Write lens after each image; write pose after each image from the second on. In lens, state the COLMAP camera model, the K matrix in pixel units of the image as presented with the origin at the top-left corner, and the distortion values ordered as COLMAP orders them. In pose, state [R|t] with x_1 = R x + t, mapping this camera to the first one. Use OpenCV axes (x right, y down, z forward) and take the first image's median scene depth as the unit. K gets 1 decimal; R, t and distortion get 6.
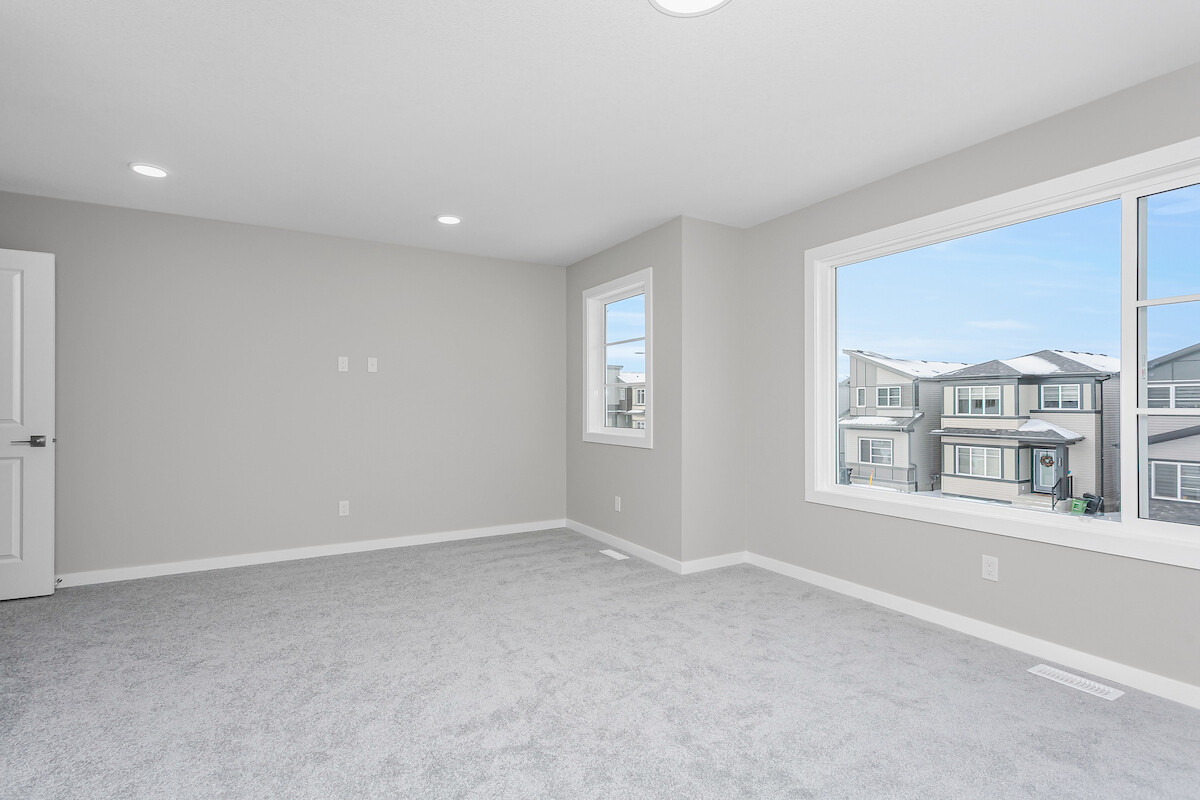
lens RADIAL K [[579.5, 0, 591.2], [0, 579.5, 401.5], [0, 0, 1]] dist [-0.001069, 0.000509]
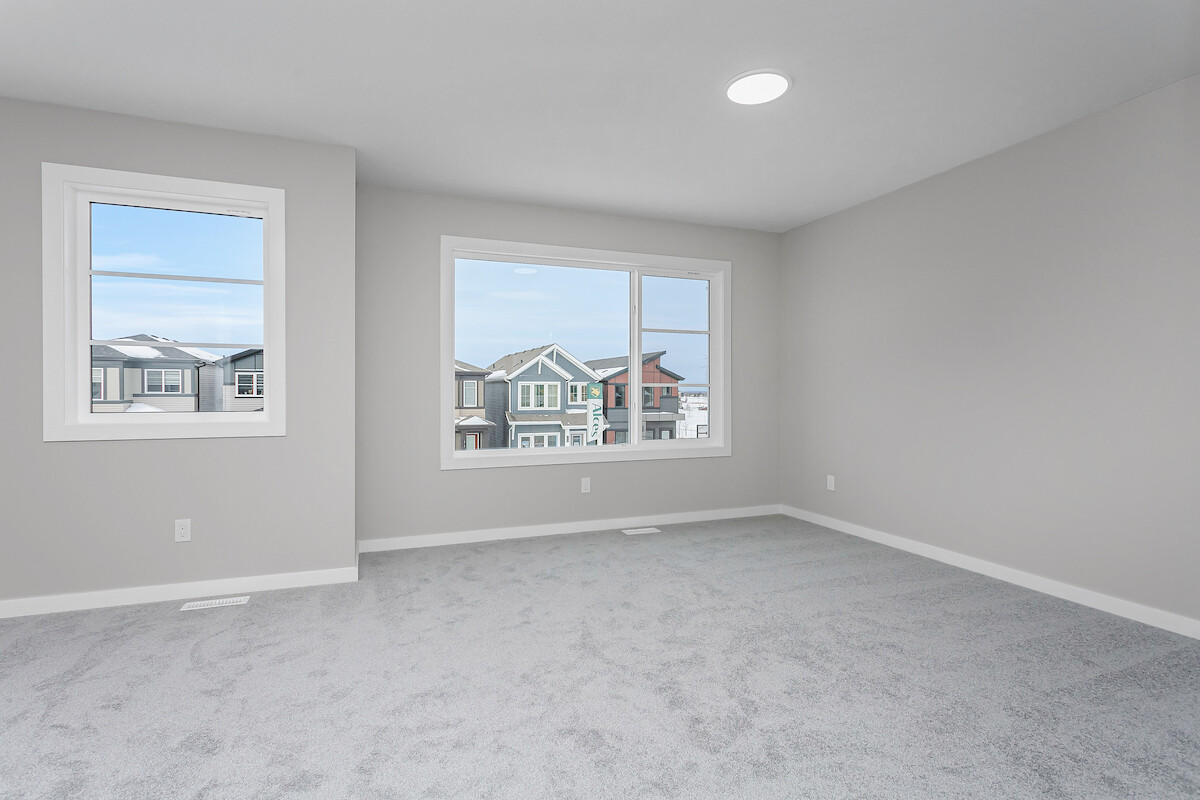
lens RADIAL K [[579.5, 0, 591.2], [0, 579.5, 401.5], [0, 0, 1]] dist [-0.001069, 0.000509]
pose [[0.139713, -0.016147, 0.990060, -0.112575], [-0.008238, 0.999813, 0.017469, 0.004239], [-0.990158, -0.010597, 0.139554, 0.100900]]
